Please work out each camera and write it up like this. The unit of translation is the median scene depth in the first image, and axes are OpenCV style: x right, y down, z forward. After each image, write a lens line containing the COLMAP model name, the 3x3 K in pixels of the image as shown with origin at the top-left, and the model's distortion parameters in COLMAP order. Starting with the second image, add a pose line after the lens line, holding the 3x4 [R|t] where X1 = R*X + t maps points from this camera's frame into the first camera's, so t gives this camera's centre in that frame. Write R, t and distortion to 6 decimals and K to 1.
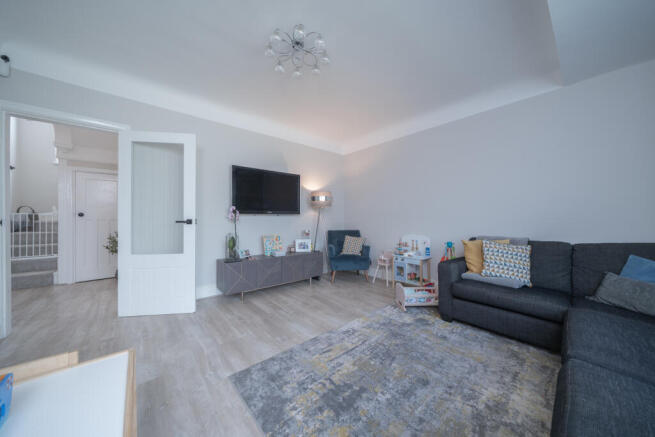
lens RADIAL K [[221.2, 0, 327.5], [0, 221.2, 218.5], [0, 0, 1]] dist [-0.011734, 0.000040]
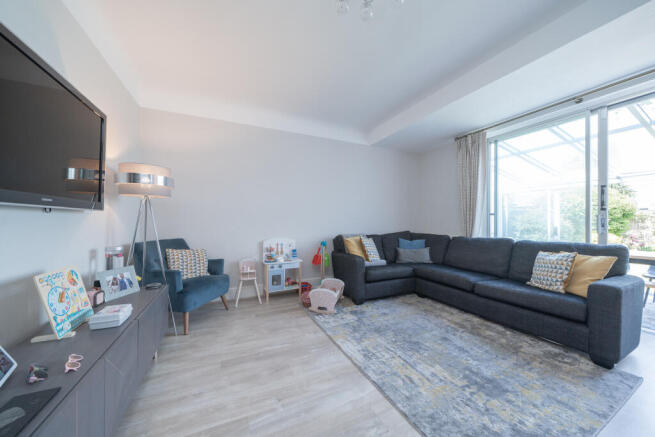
lens RADIAL K [[221.2, 0, 327.5], [0, 221.2, 218.5], [0, 0, 1]] dist [-0.011734, 0.000040]
pose [[0.282969, 0.011091, 0.959065, -0.738520], [-0.004563, 0.999937, -0.010218, 0.000697], [-0.959118, -0.001485, 0.283002, 0.879564]]
